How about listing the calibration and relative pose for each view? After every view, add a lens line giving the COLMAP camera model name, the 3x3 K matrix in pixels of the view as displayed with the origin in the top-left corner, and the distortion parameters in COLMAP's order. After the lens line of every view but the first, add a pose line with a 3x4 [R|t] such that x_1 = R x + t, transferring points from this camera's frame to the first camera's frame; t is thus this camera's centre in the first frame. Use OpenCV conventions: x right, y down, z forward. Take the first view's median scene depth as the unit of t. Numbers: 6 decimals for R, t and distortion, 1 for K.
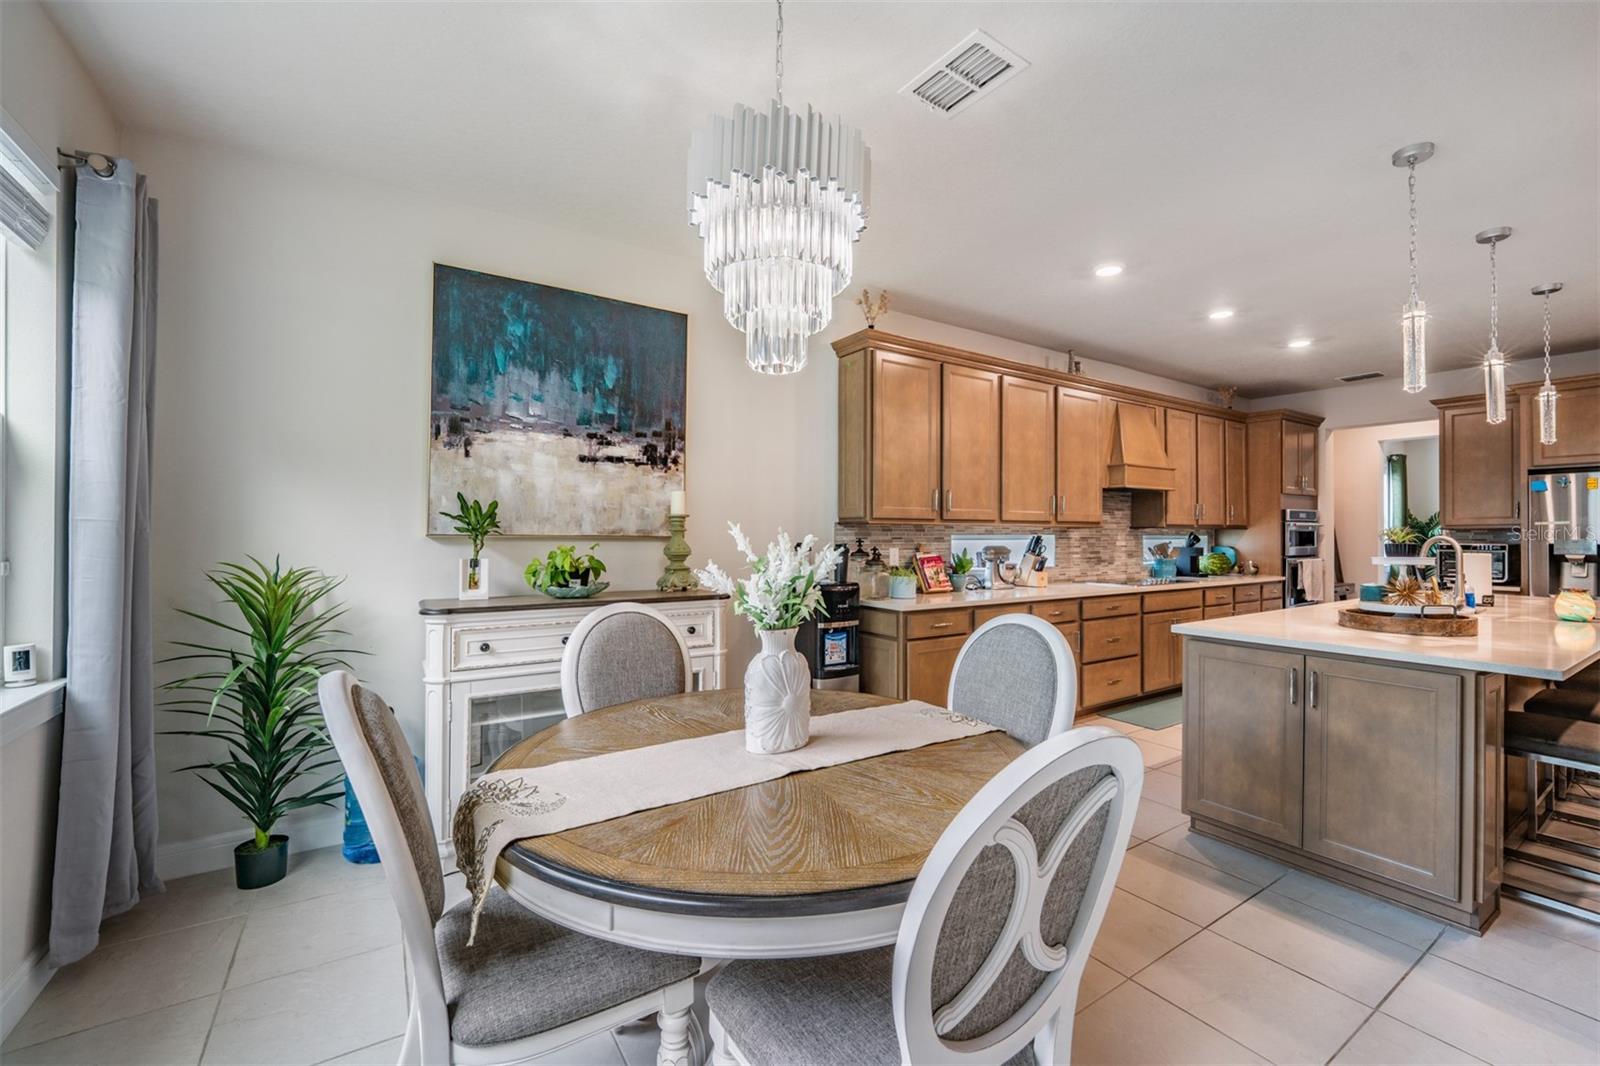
lens RADIAL K [[662.1, 0, 805.2], [0, 662.1, 527.8], [0, 0, 1]] dist [-0.000131, -0.000184]
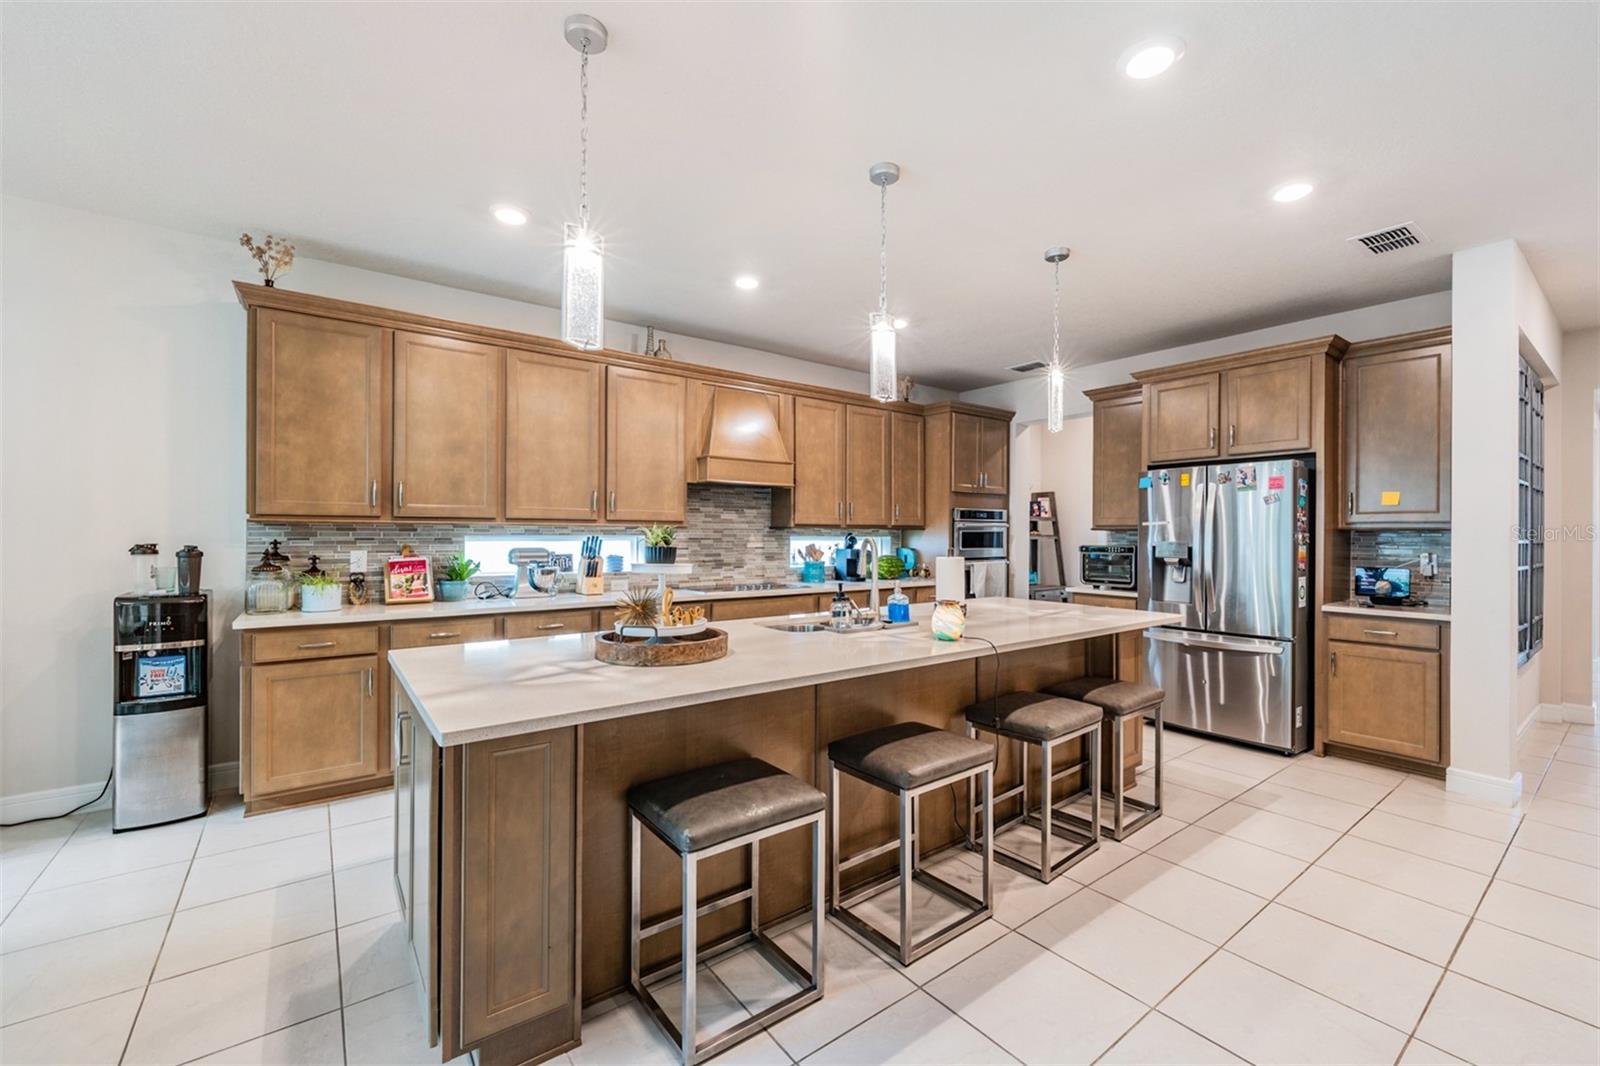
lens RADIAL K [[648.3, 0, 796.4], [0, 648.3, 534.6], [0, 0, 1]] dist [0.001650, -0.000113]
pose [[0.998315, 0.001255, 0.058008, 0.558299], [-0.001750, 0.999962, 0.008486, 0.002080], [-0.057995, -0.008573, 0.998280, 0.123361]]
